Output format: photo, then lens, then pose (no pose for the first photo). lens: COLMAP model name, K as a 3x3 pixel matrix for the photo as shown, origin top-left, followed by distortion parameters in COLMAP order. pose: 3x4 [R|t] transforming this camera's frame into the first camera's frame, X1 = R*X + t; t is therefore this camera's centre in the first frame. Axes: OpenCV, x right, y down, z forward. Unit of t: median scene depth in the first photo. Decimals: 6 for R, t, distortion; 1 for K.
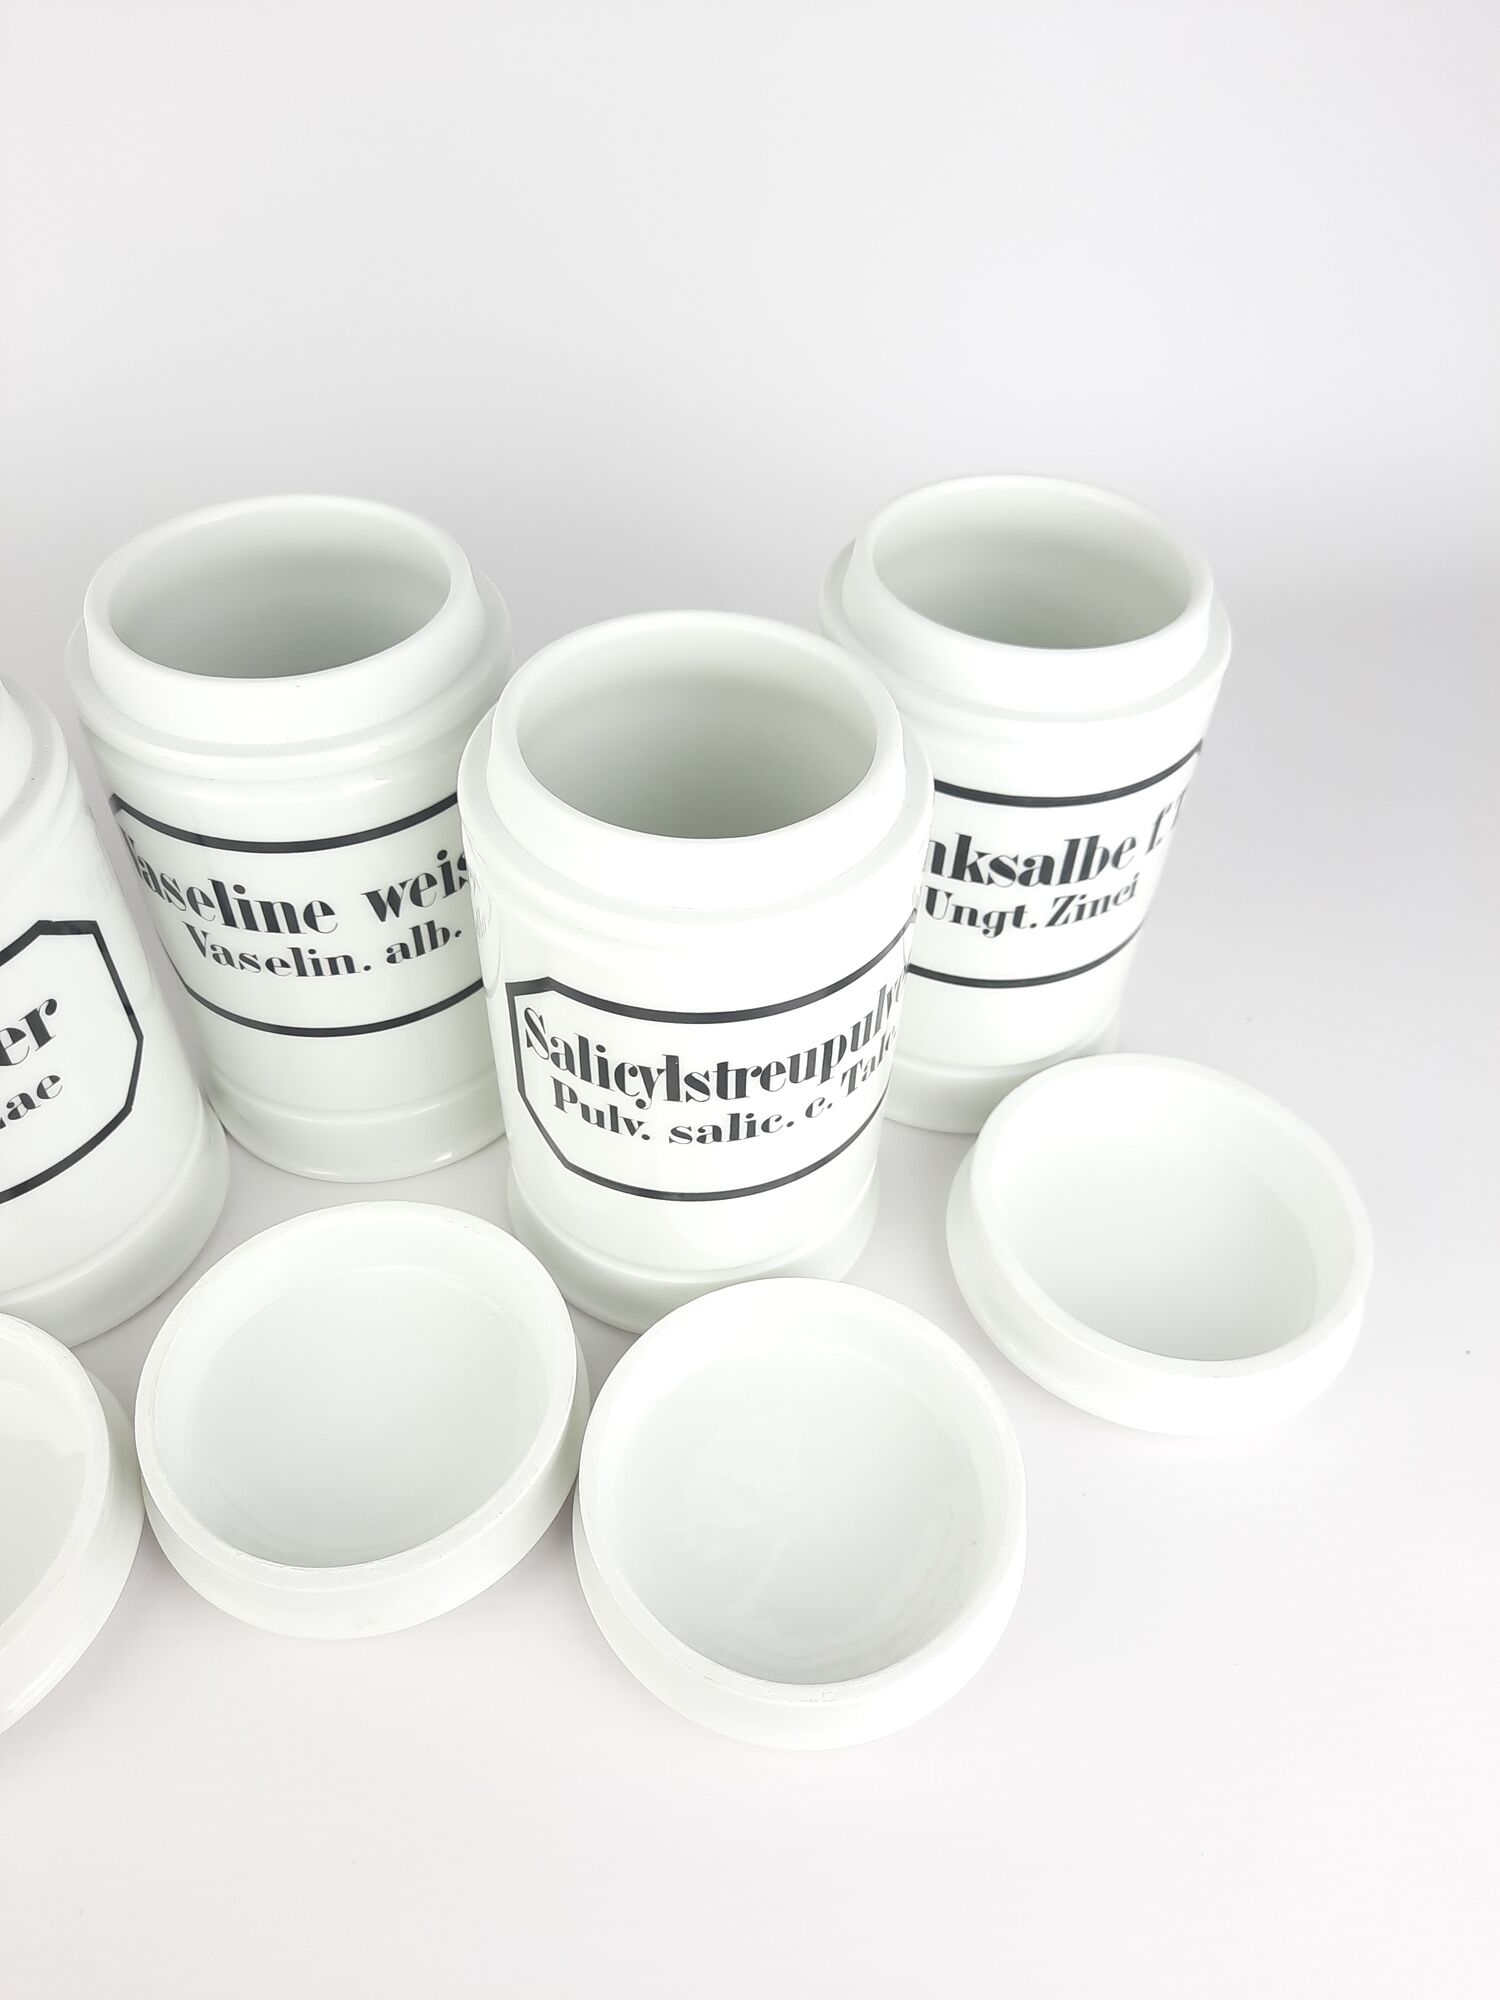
lens RADIAL K [[1555.9, 0, 756.3], [0, 1555.9, 1012.6], [0, 0, 1]] dist [0.032808, -0.006691]
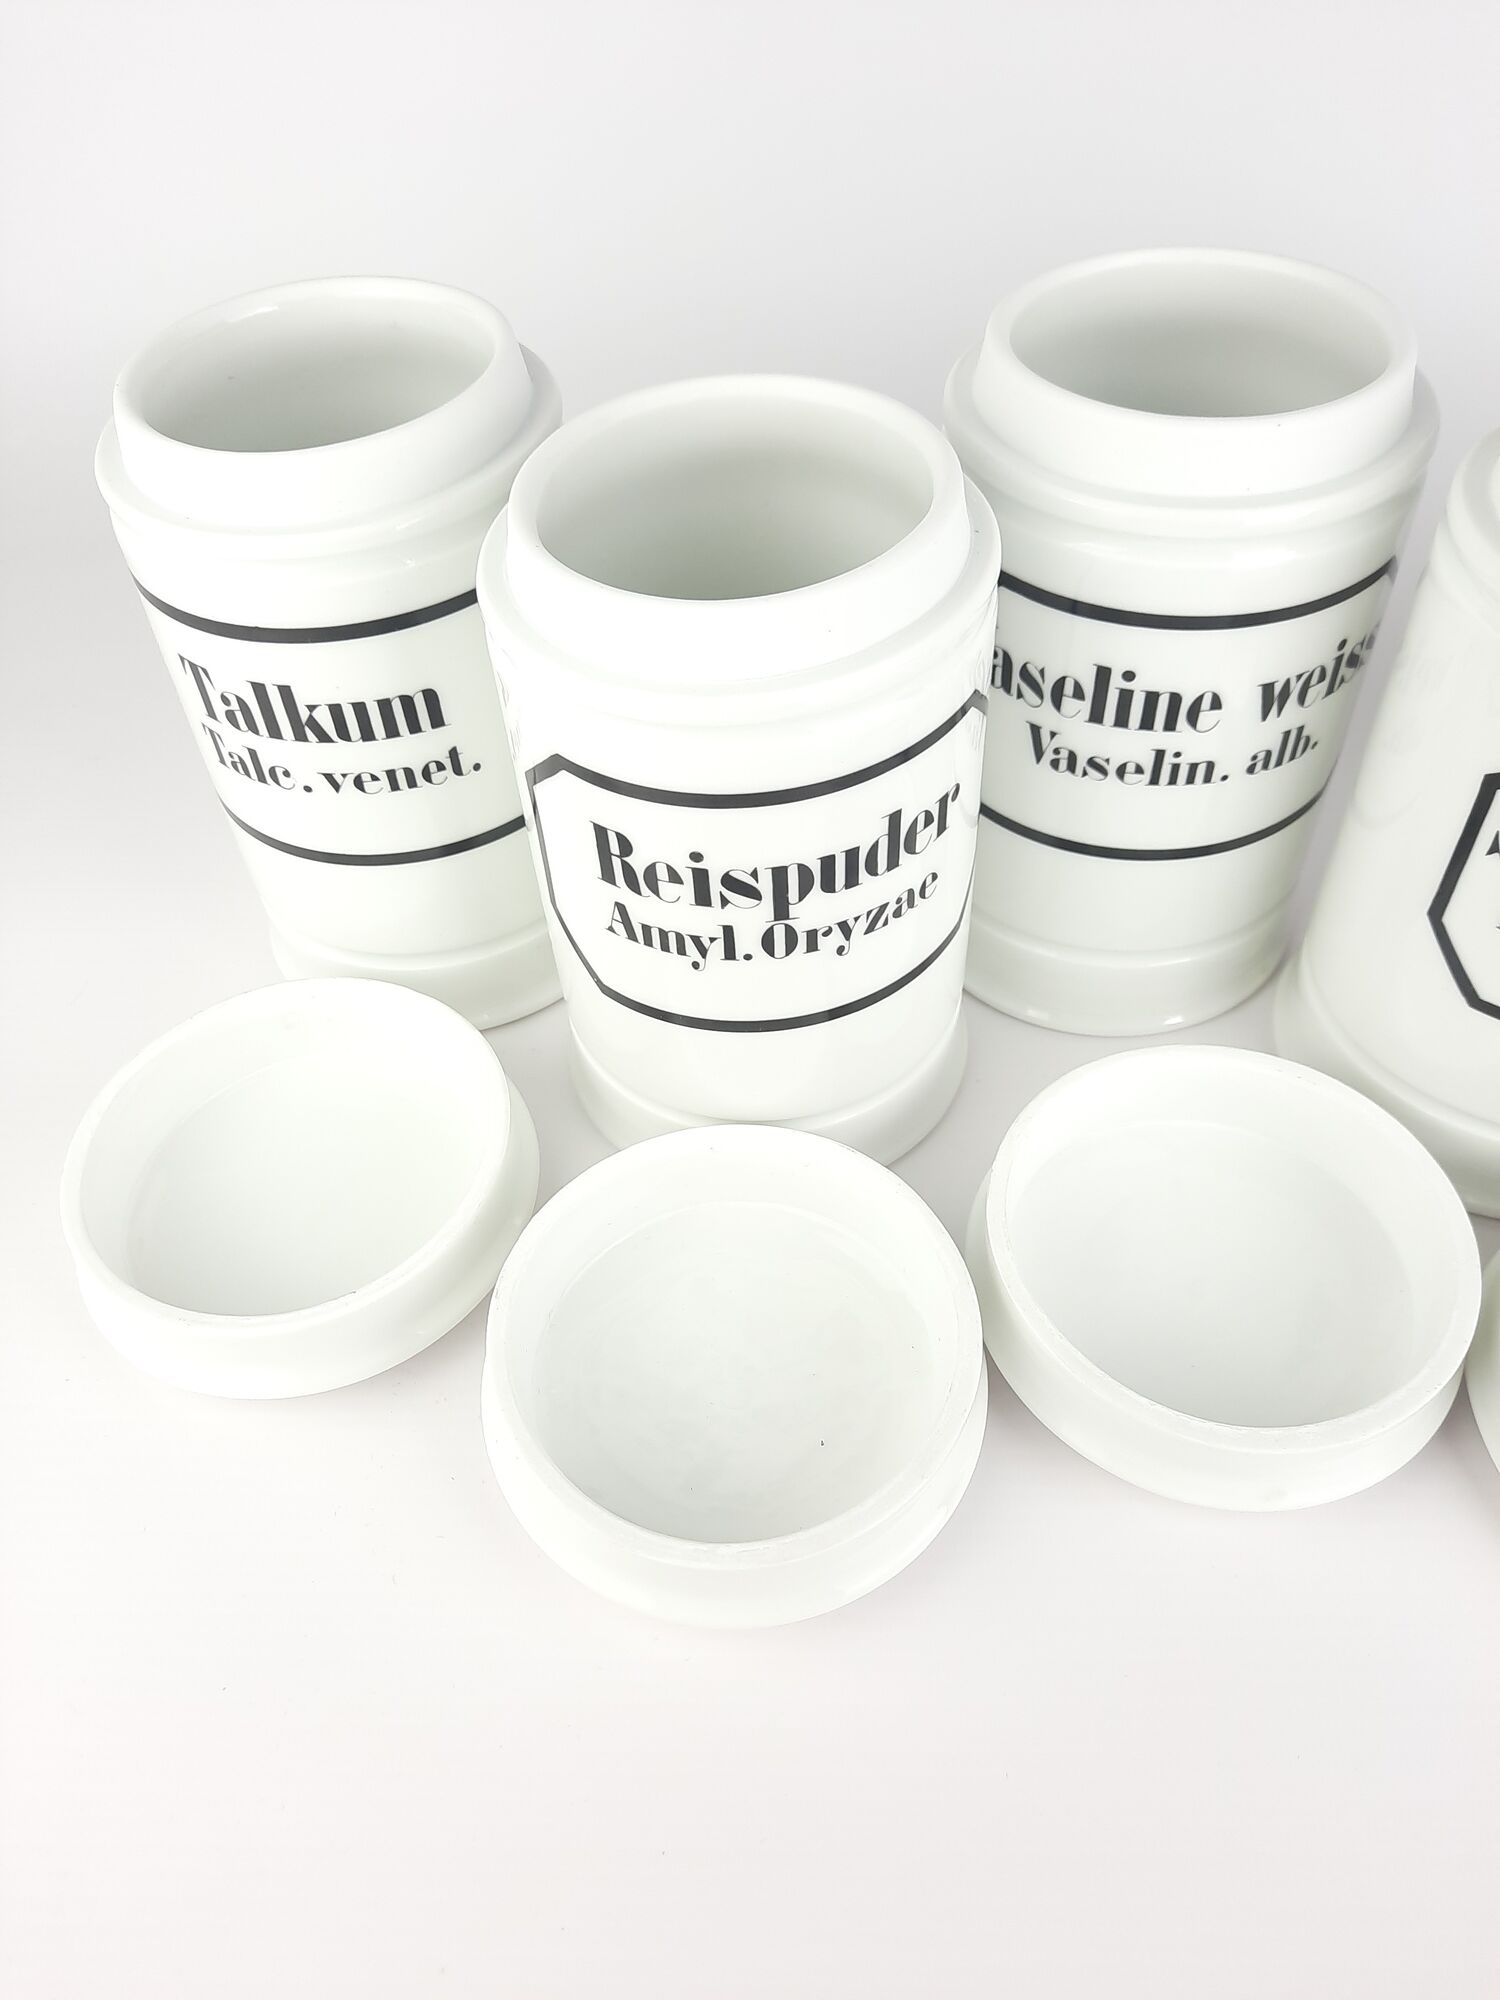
lens RADIAL K [[1555.9, 0, 756.3], [0, 1555.9, 1012.6], [0, 0, 1]] dist [0.032808, -0.006691]
pose [[0.990800, 0.040778, -0.129044, -0.407312], [-0.038882, 0.999096, 0.017181, 0.104231], [0.129628, -0.012006, 0.991490, 0.077546]]
